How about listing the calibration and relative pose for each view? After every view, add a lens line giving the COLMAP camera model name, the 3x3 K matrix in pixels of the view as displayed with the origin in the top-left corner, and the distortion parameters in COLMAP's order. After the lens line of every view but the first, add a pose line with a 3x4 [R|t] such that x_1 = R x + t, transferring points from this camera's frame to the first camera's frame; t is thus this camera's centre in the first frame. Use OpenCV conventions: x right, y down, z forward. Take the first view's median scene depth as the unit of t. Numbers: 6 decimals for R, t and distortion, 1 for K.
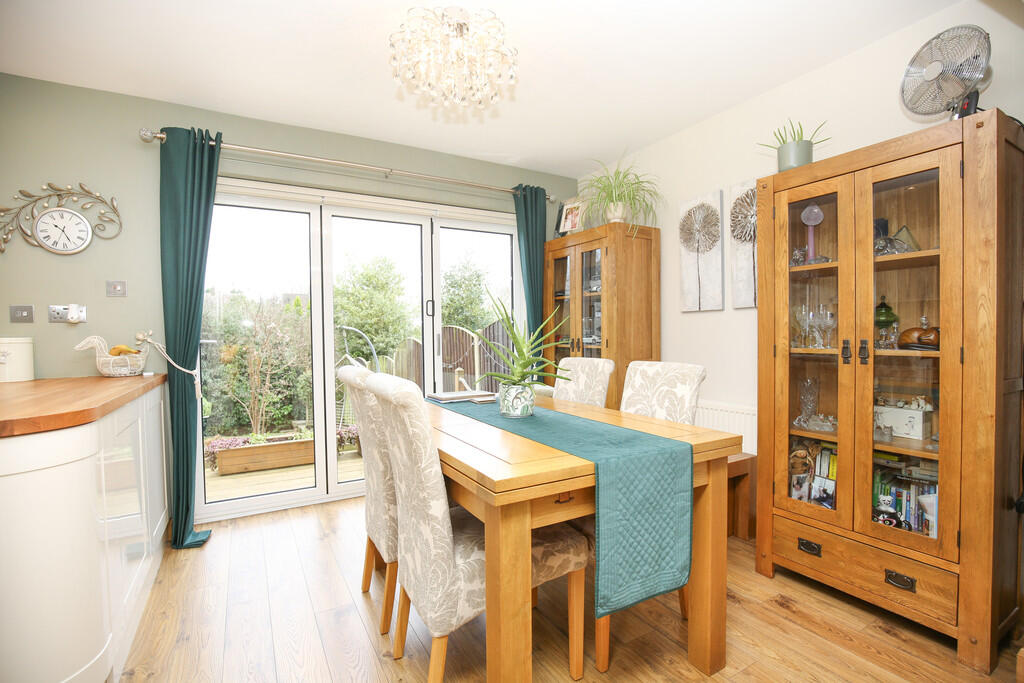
lens RADIAL K [[469.8, 0, 512.0], [0, 469.8, 341.5], [0, 0, 1]] dist [-0.001365, -0.000038]
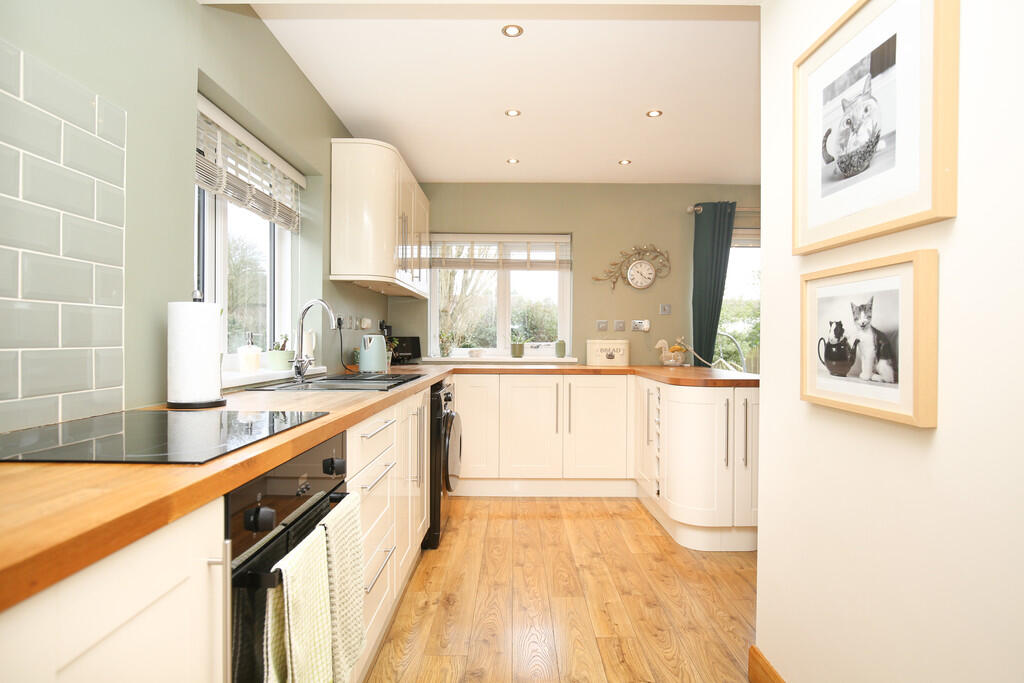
lens RADIAL K [[576.1, 0, 512.0], [0, 576.1, 341.5], [0, 0, 1]] dist [-0.001488, -0.000118]
pose [[0.866785, 0.014218, -0.498479, -0.347777], [-0.017169, 0.999852, -0.001335, 0.004591], [0.498386, 0.009716, 0.866901, -0.936106]]
